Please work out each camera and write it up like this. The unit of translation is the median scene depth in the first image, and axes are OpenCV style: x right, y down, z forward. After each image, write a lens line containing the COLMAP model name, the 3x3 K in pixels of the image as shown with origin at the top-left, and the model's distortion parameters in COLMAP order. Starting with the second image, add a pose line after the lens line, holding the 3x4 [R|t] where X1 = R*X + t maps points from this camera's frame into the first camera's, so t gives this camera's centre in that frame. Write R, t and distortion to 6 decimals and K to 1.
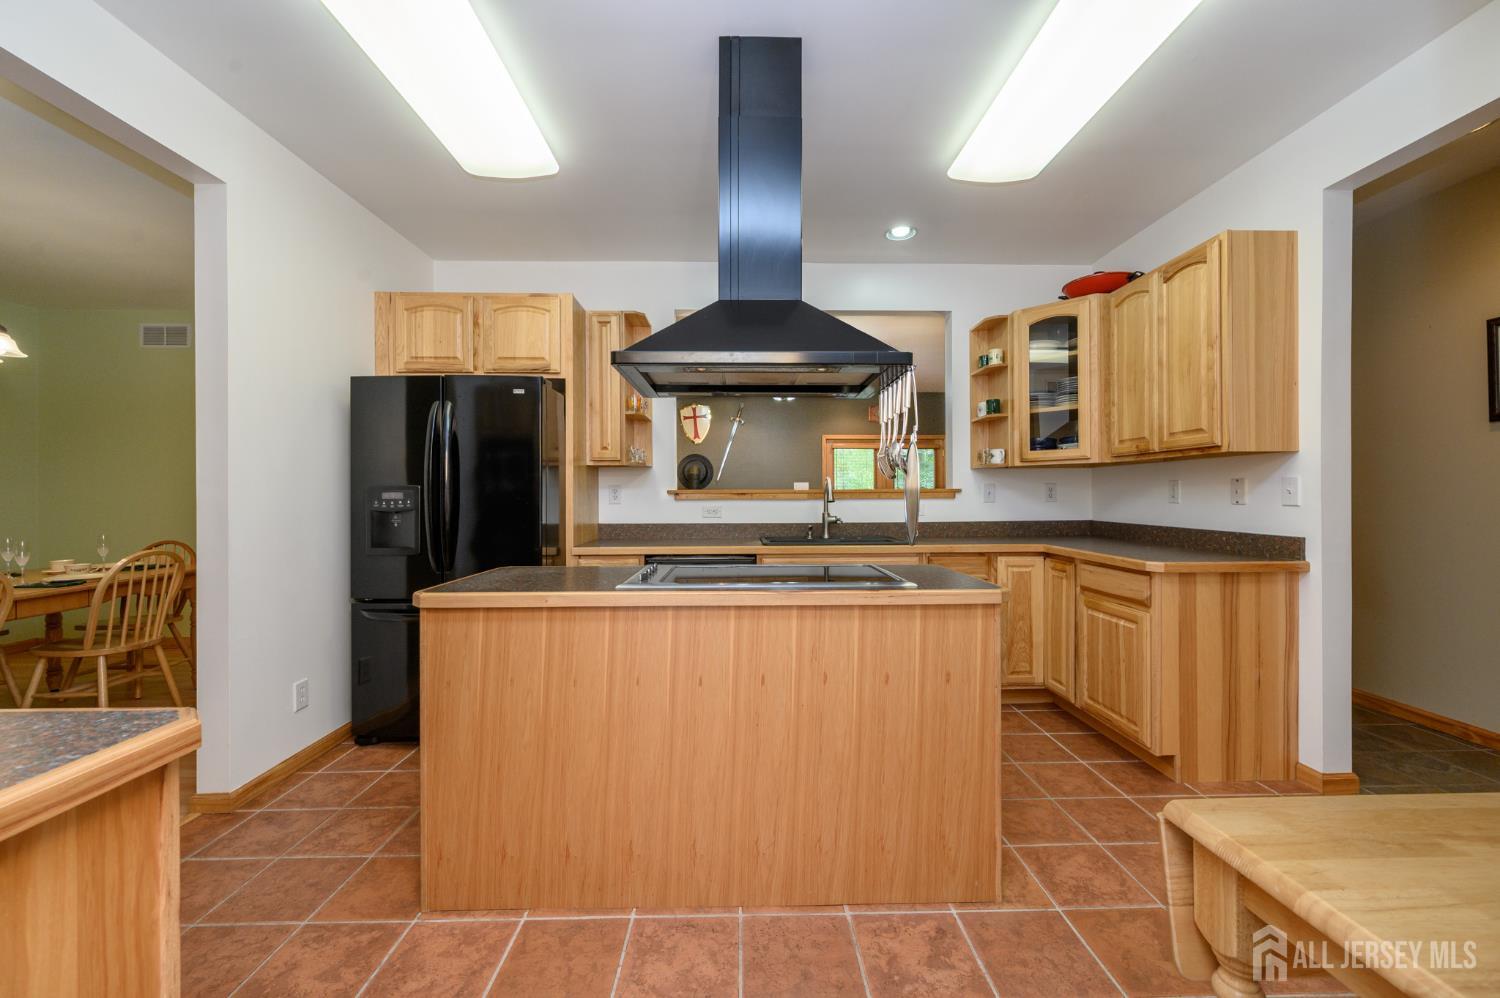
lens RADIAL K [[591.7, 0, 747.8], [0, 591.7, 498.6], [0, 0, 1]] dist [-0.001370, 0.000066]
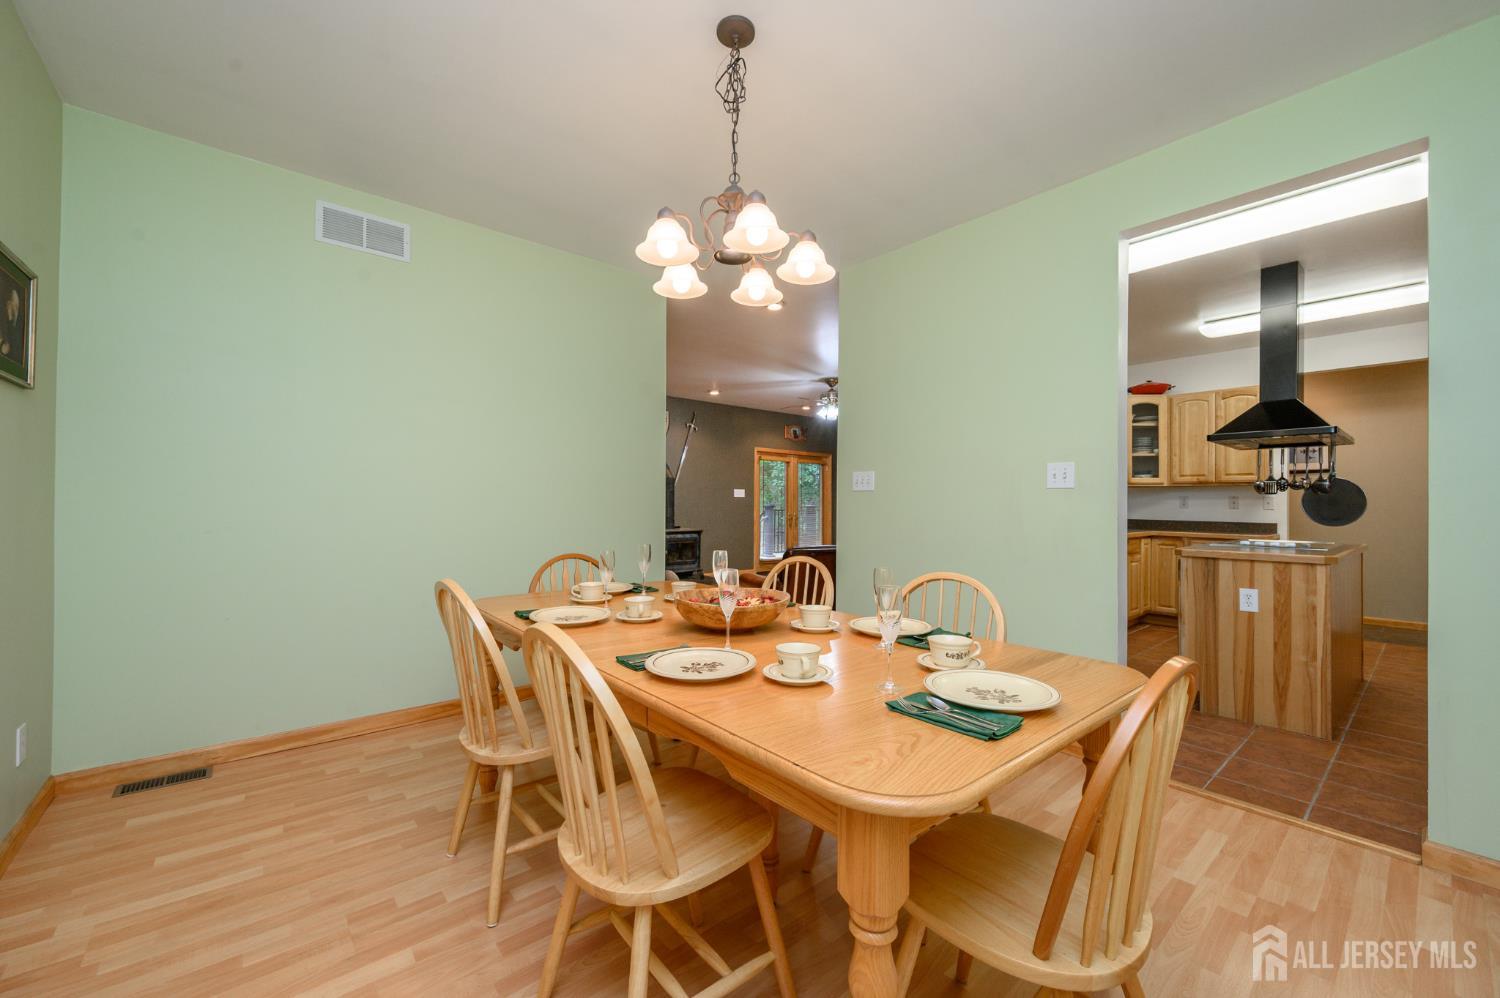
lens RADIAL K [[591.7, 0, 752.9], [0, 591.7, 498.7], [0, 0, 1]] dist [-0.001370, 0.000066]
pose [[0.776709, 0.017073, 0.629628, -1.345650], [-0.008325, 0.999824, -0.016842, 0.017506], [-0.629804, 0.007840, 0.776714, 0.326829]]
